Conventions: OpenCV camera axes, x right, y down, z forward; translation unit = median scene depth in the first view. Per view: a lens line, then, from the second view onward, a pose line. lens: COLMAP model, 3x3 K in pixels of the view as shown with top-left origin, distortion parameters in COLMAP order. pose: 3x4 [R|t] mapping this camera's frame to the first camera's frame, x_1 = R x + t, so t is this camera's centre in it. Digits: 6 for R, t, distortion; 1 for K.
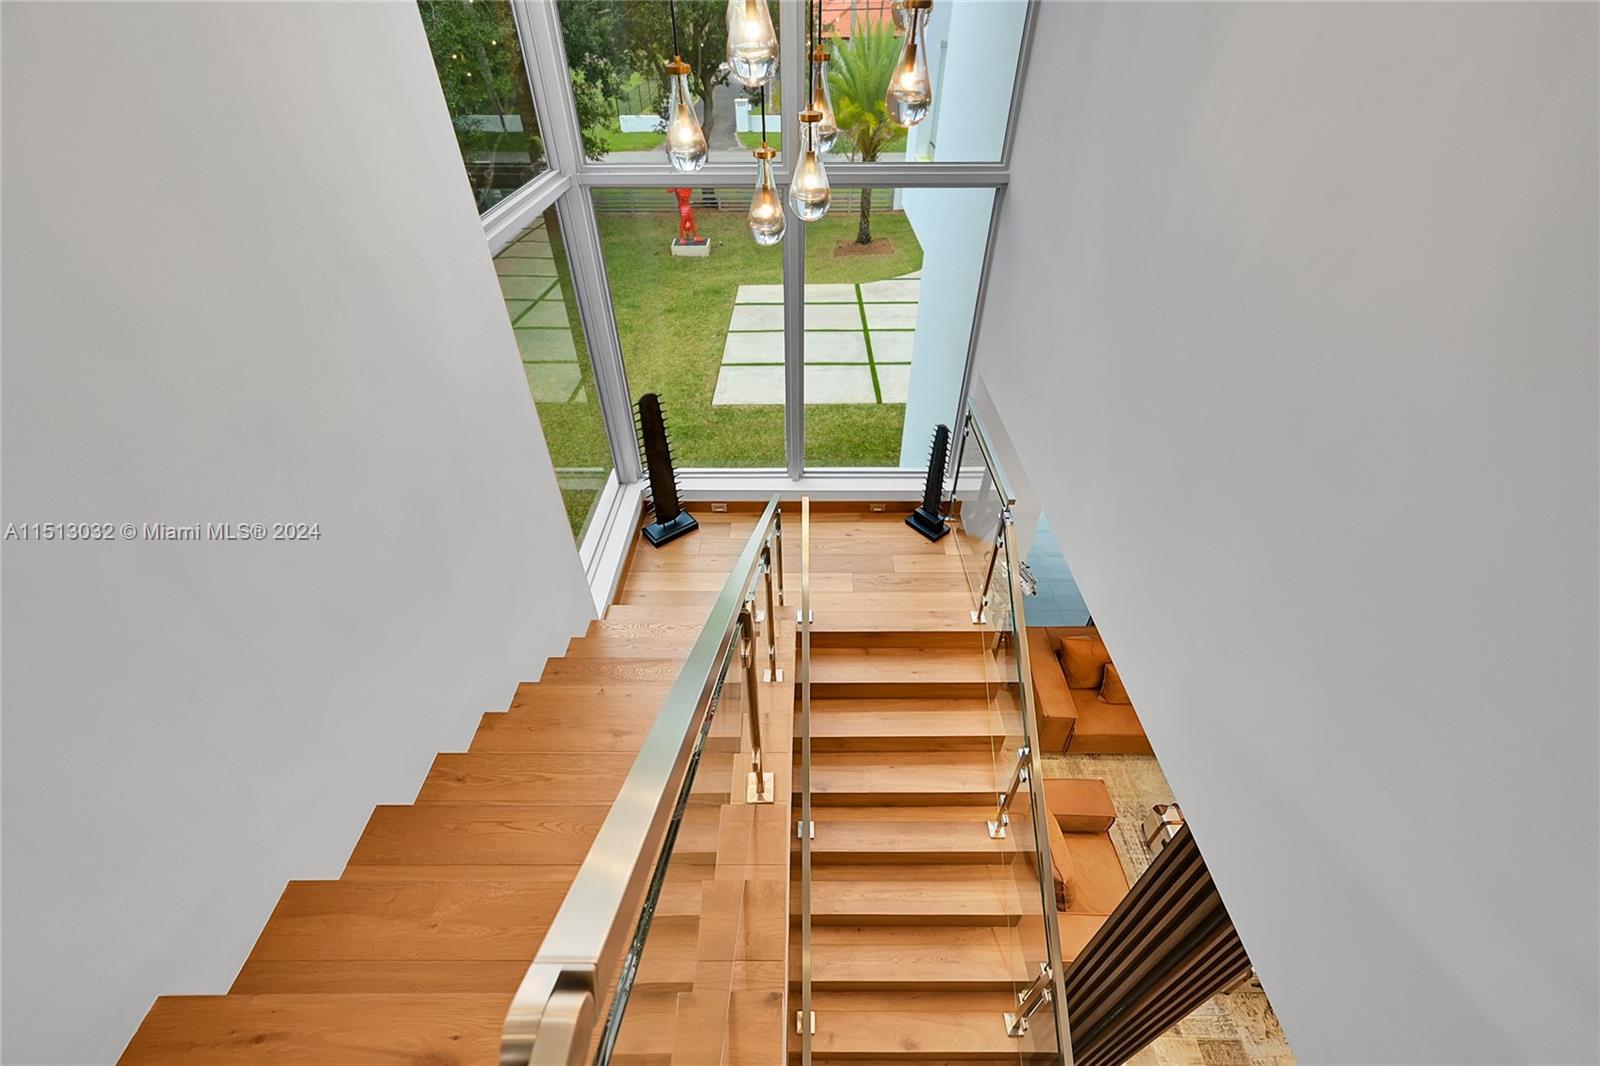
lens RADIAL K [[651.5, 0, 799.1], [0, 651.5, 508.3], [0, 0, 1]] dist [0.010274, -0.000168]
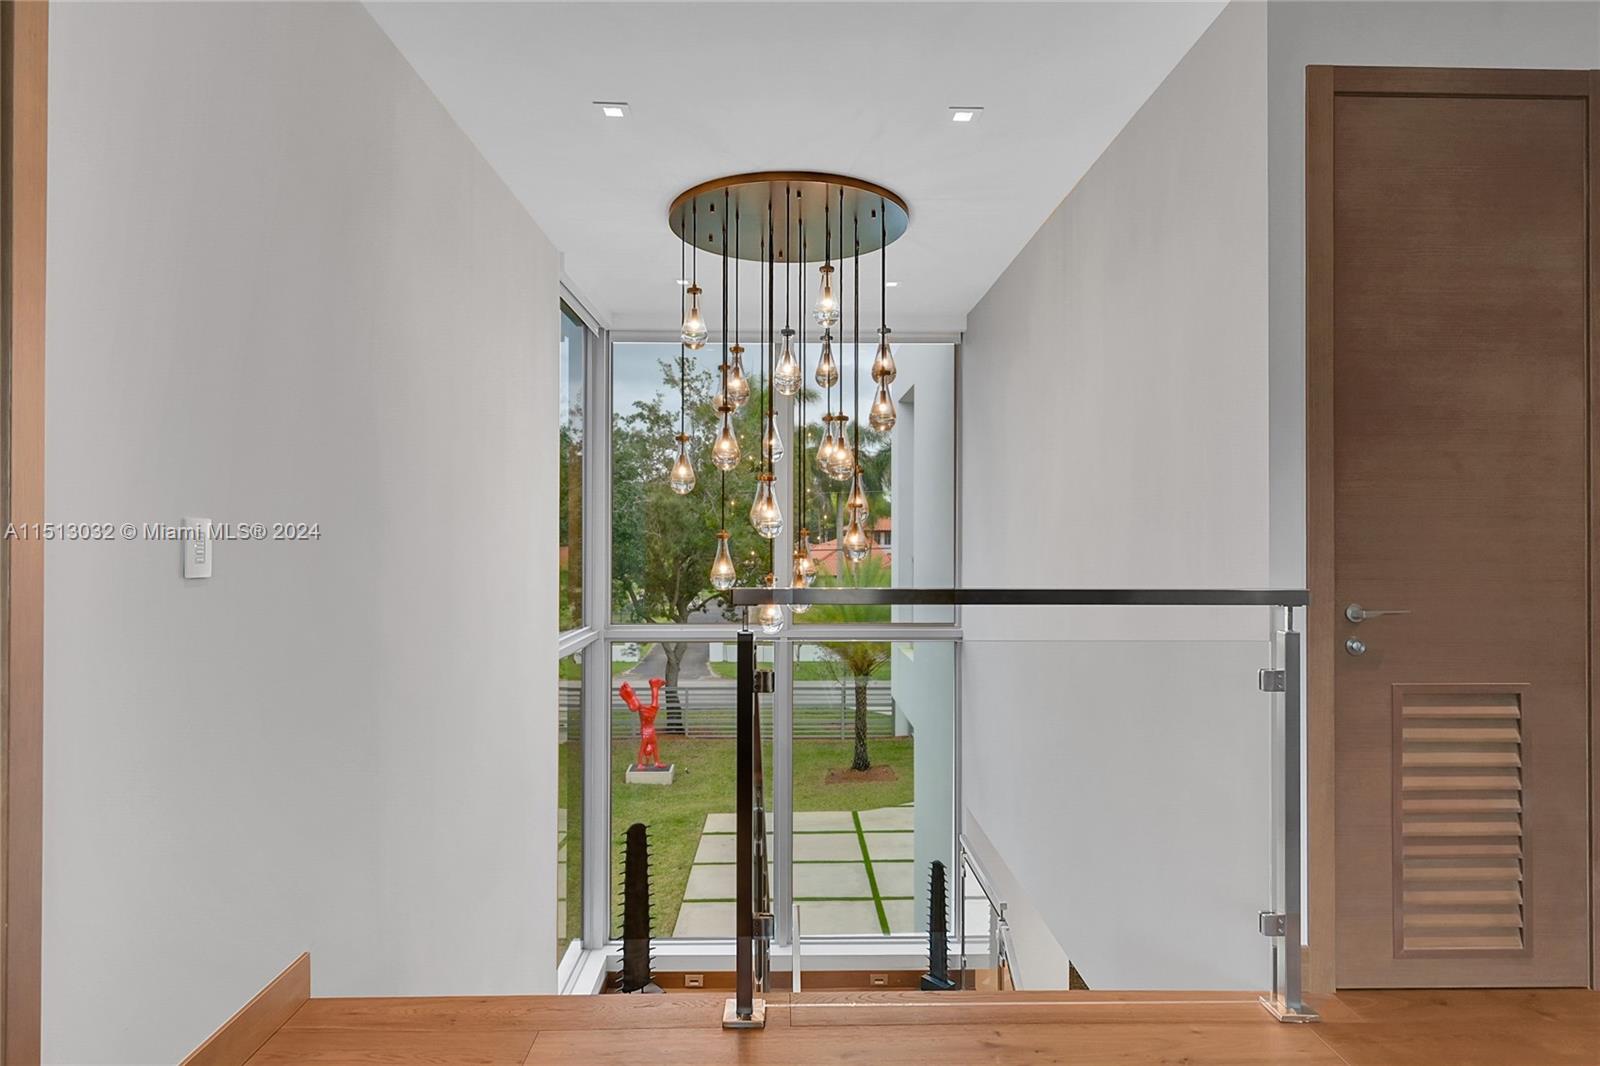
lens RADIAL K [[913.9, 0, 801.0], [0, 913.9, 524.3], [0, 0, 1]] dist [0.004712, 0.001108]
pose [[0.999760, 0.004610, 0.021423, -0.003189], [0.009948, 0.775594, -0.631154, 0.089756], [-0.019525, 0.631216, 0.775362, -0.096649]]
